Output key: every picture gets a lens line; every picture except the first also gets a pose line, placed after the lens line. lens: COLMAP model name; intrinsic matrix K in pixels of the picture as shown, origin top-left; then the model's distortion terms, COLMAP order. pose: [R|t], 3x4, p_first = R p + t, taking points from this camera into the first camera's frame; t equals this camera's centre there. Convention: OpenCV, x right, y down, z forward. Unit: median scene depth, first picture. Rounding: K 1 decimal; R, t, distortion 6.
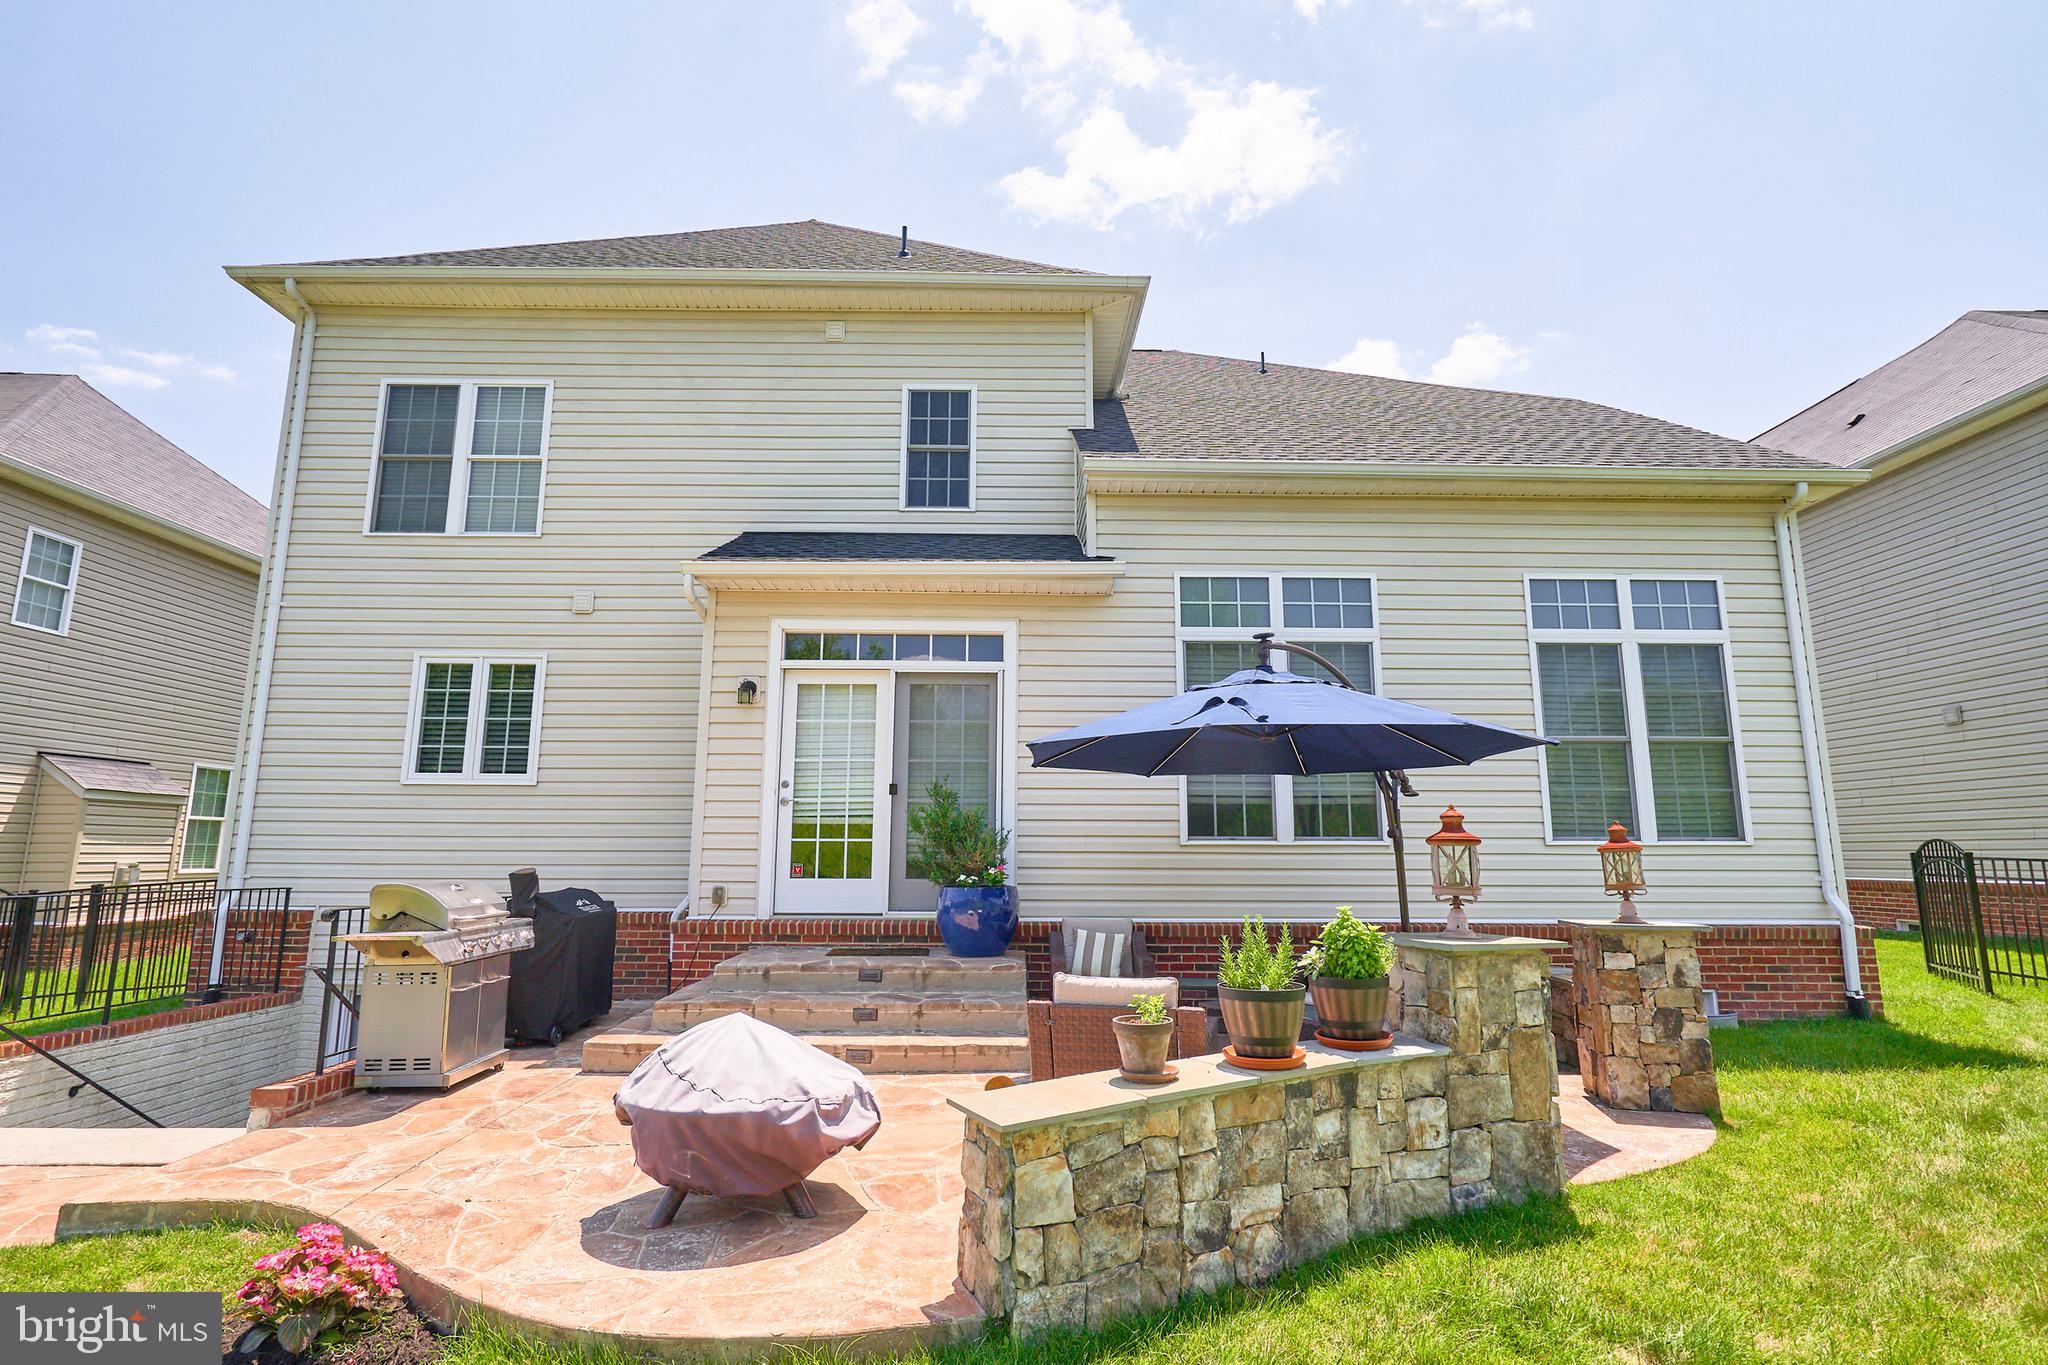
lens RADIAL K [[972.8, 0, 1018.8], [0, 972.8, 695.4], [0, 0, 1]] dist [0.001147, 0.000136]
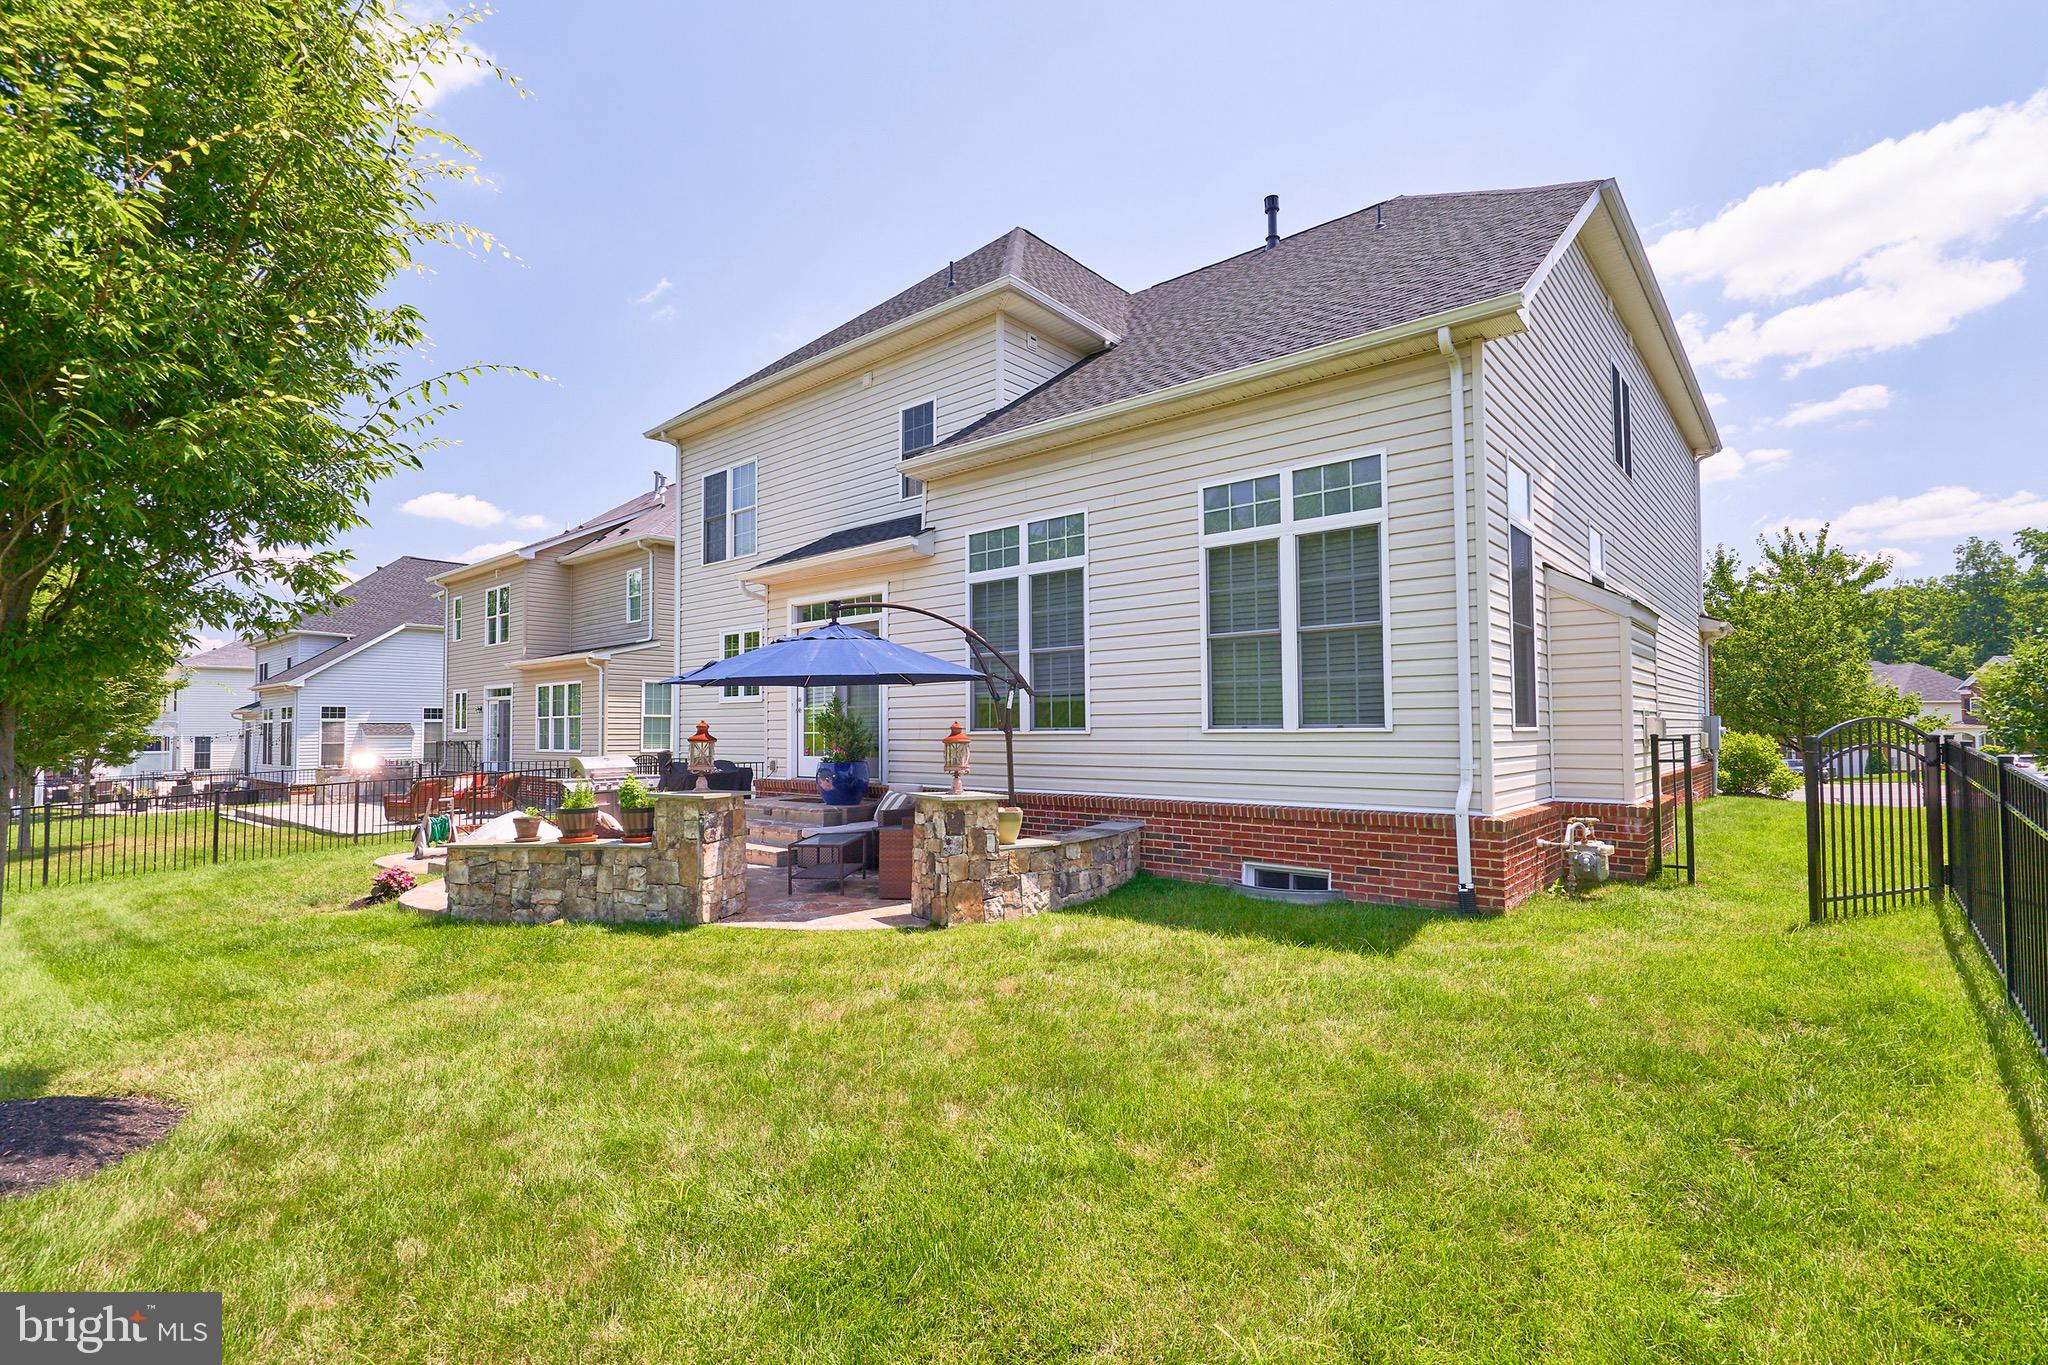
lens RADIAL K [[943.4, 0, 1018.3], [0, 943.4, 712.6], [0, 0, 1]] dist [-0.004333, -0.000078]
pose [[0.745069, -0.021038, -0.666656, 1.125957], [0.114964, 0.988594, 0.097289, 0.000210], [0.657005, -0.149129, 0.738989, 0.062154]]
